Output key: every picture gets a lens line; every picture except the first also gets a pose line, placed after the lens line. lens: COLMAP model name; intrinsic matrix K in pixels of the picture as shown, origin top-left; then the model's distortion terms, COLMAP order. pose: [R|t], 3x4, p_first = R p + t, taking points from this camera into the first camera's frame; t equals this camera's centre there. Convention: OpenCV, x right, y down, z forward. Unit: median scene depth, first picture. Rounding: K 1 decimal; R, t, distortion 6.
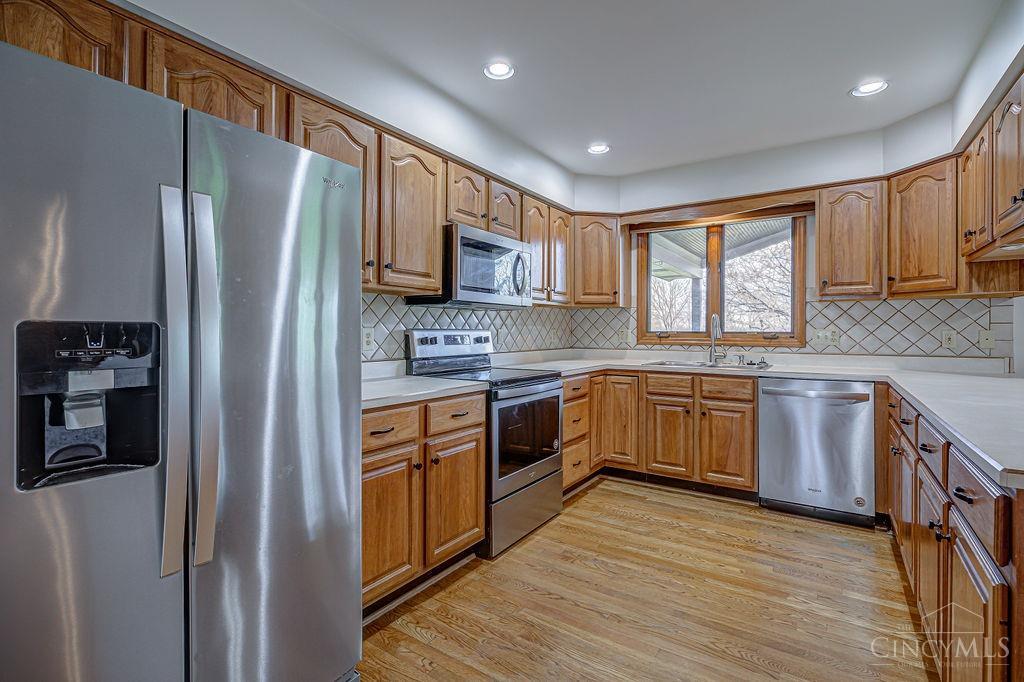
lens RADIAL K [[470.2, 0, 516.8], [0, 470.2, 333.7], [0, 0, 1]] dist [-0.005394, -0.000732]
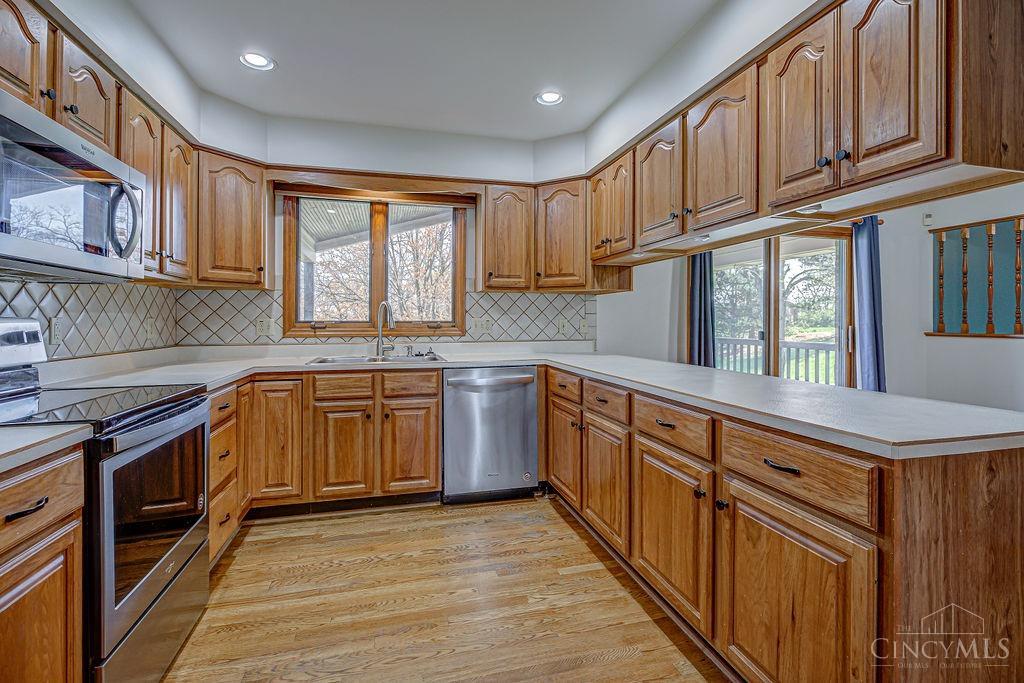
lens RADIAL K [[470.2, 0, 502.3], [0, 470.2, 321.6], [0, 0, 1]] dist [-0.005394, -0.000732]
pose [[0.664803, -0.003960, 0.747008, -0.109374], [0.007066, 0.999975, -0.000987, -0.000762], [-0.746985, 0.005934, 0.664814, 0.273262]]
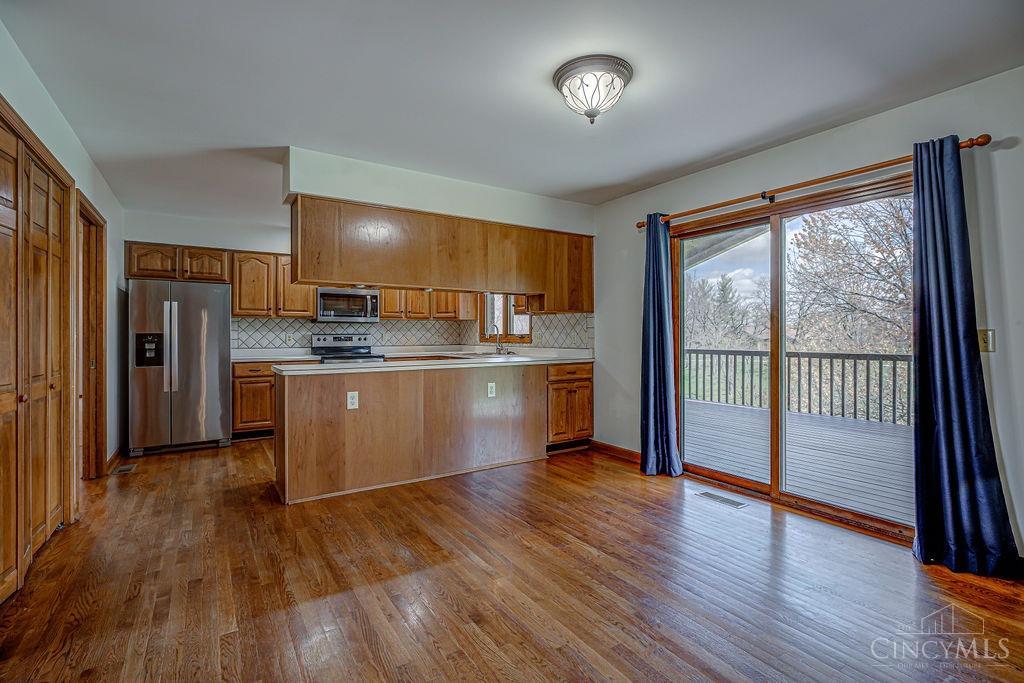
lens RADIAL K [[470.2, 0, 513.6], [0, 470.2, 337.9], [0, 0, 1]] dist [-0.005394, -0.000732]
pose [[0.923748, -0.003442, -0.382985, 1.277704], [0.003617, 0.999993, -0.000265, 0.011000], [0.382983, -0.001140, 0.923755, -0.581484]]
